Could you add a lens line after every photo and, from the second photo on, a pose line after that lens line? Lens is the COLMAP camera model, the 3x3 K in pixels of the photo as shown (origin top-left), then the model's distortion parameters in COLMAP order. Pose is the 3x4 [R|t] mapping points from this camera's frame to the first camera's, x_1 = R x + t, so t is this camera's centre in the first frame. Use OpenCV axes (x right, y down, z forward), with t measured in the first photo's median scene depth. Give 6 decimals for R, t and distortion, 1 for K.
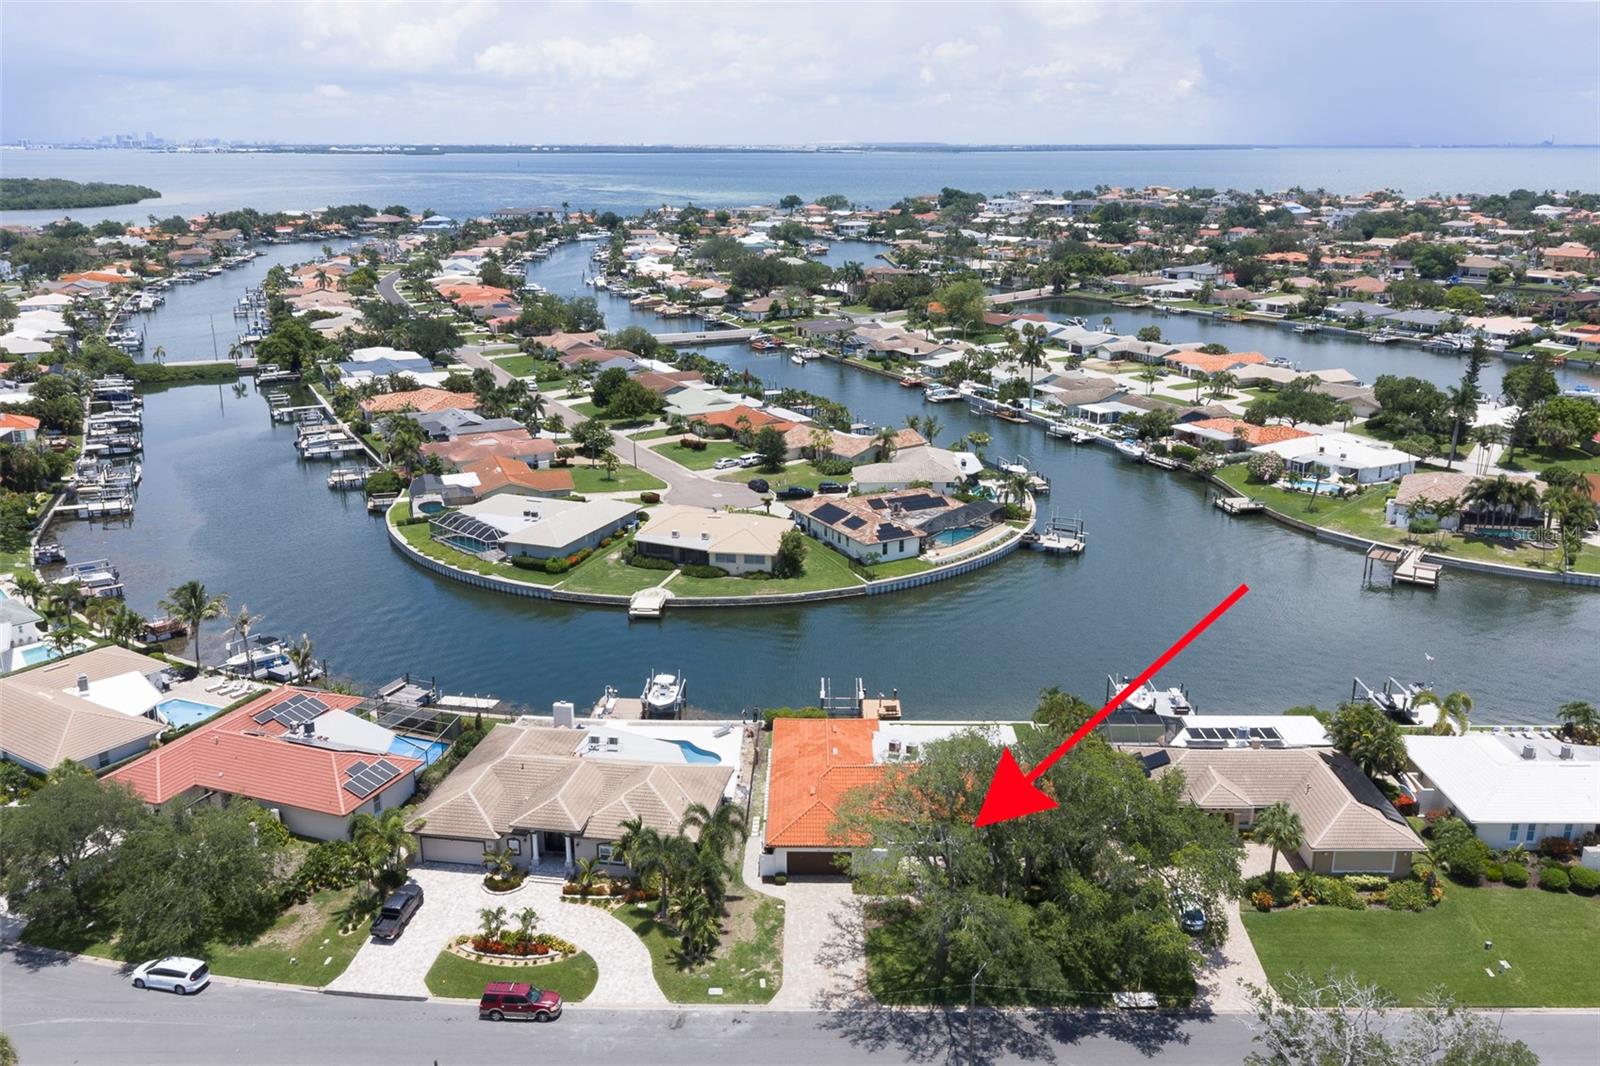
lens RADIAL K [[1356.9, 0, 788.5], [0, 1356.9, 533.4], [0, 0, 1]] dist [0.026413, -0.041188]
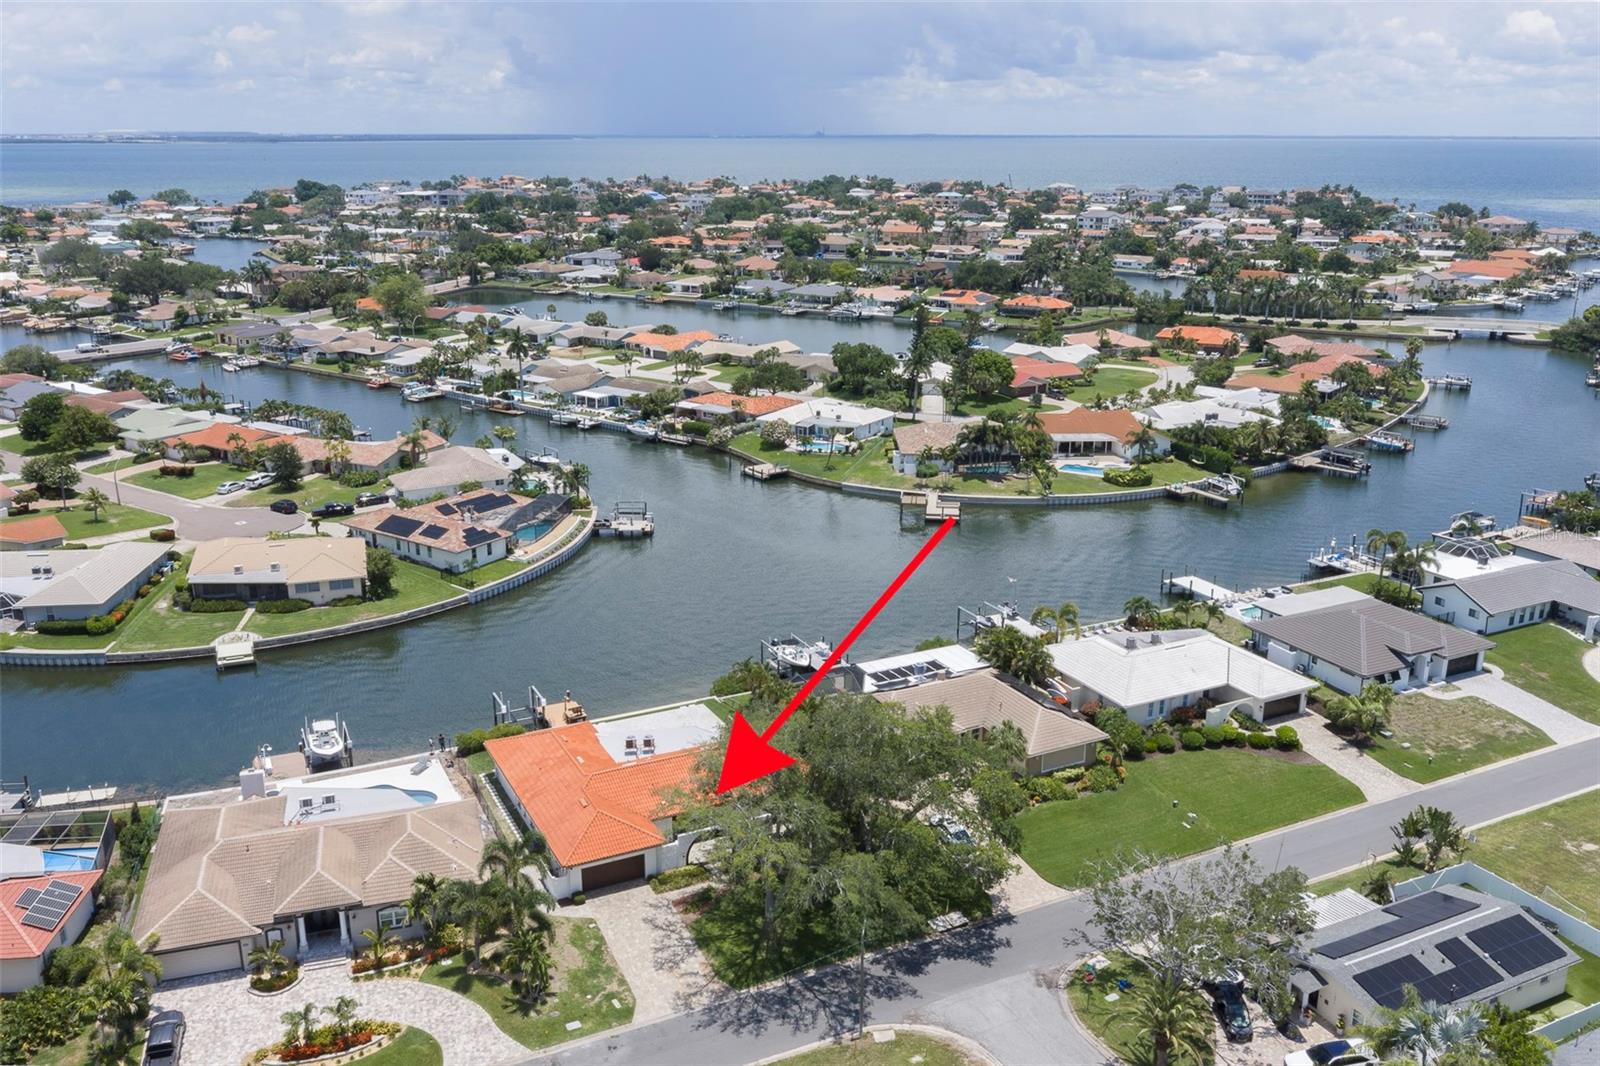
lens RADIAL K [[1356.9, 0, 788.5], [0, 1356.9, 533.4], [0, 0, 1]] dist [0.026413, -0.041188]
pose [[0.890416, -0.128290, 0.436693, -0.137383], [0.125267, 0.991475, 0.035853, -0.009013], [-0.437570, 0.022779, 0.898896, 0.034609]]
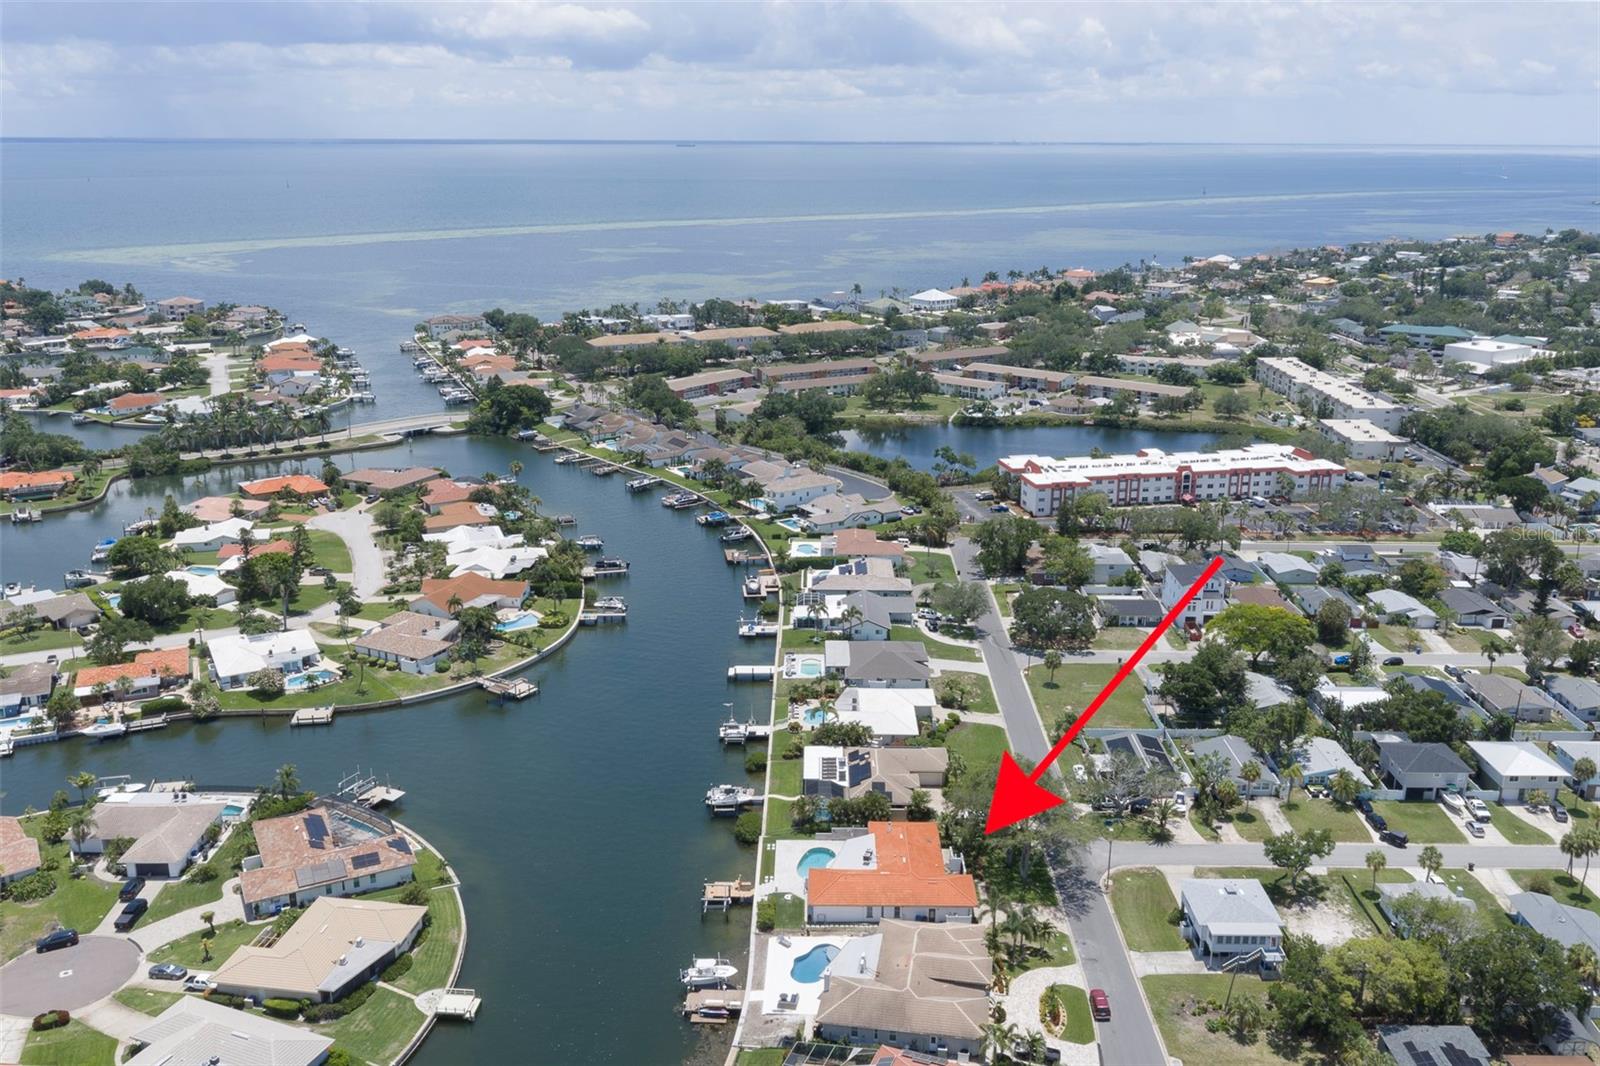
lens RADIAL K [[1363.4, 0, 808.3], [0, 1363.4, 534.4], [0, 0, 1]] dist [0.018862, -0.019030]
pose [[-0.008064, -0.284189, 0.958734, -0.850378], [0.271776, 0.922053, 0.275602, -0.415313], [-0.962327, 0.262783, 0.069800, 0.501826]]
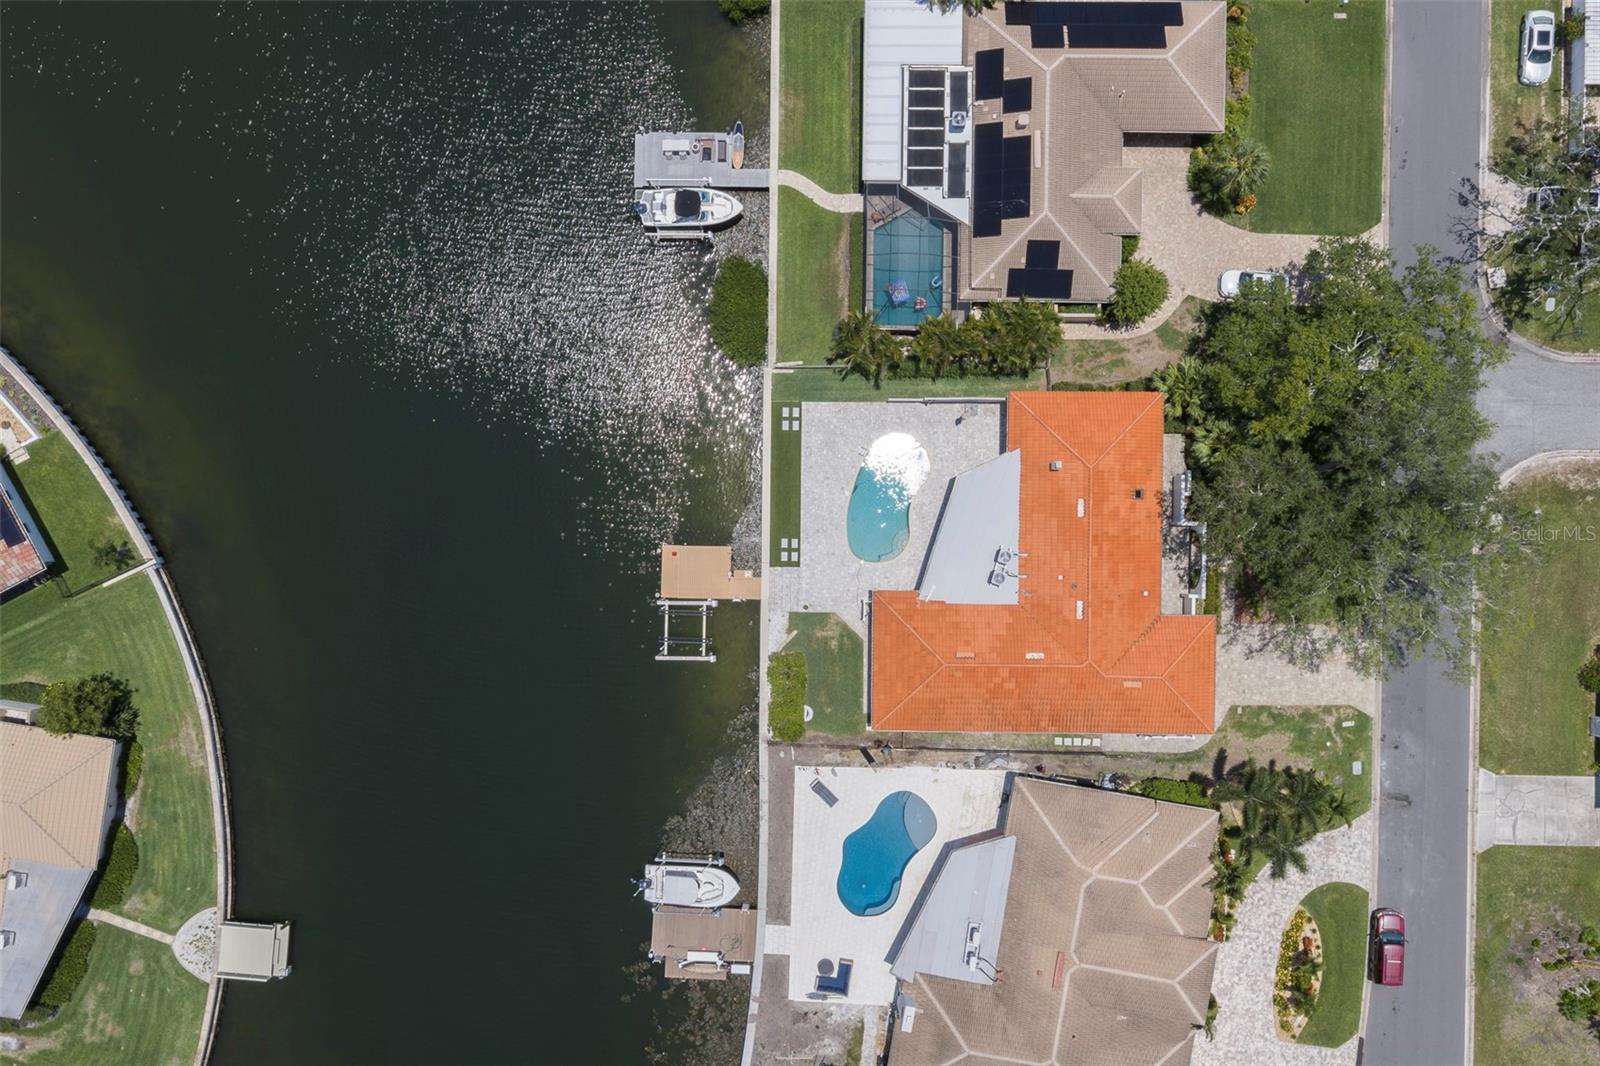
lens RADIAL K [[1322.8, 0, 788.0], [0, 1322.8, 532.2], [0, 0, 1]] dist [0.036866, -0.066877]
pose [[-0.005681, -0.999950, -0.008288, 0.065730], [0.282728, -0.009556, 0.959153, -0.364168], [-0.959183, 0.003105, 0.282768, 0.533949]]
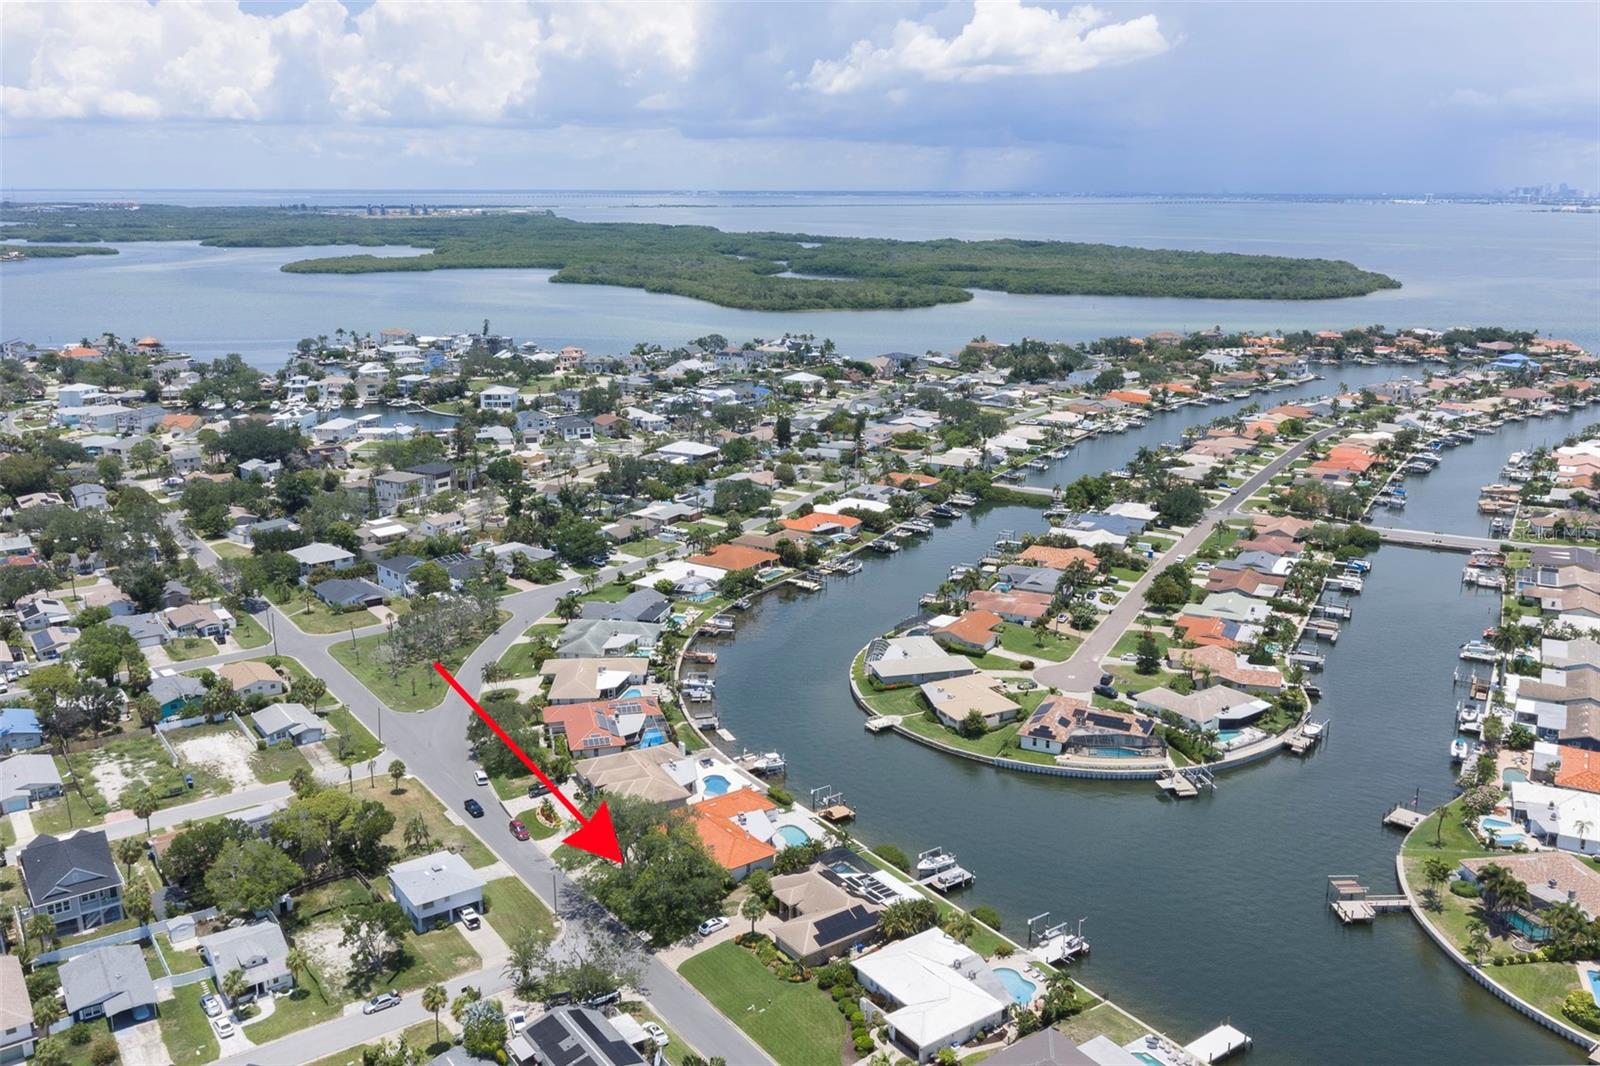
lens RADIAL K [[1322.8, 0, 788.0], [0, 1322.8, 532.2], [0, 0, 1]] dist [0.036866, -0.066877]
pose [[0.583646, 0.203591, -0.786071, 0.920292], [-0.222875, 0.971045, 0.086018, -0.251977], [0.780823, 0.124991, 0.612122, -0.106526]]
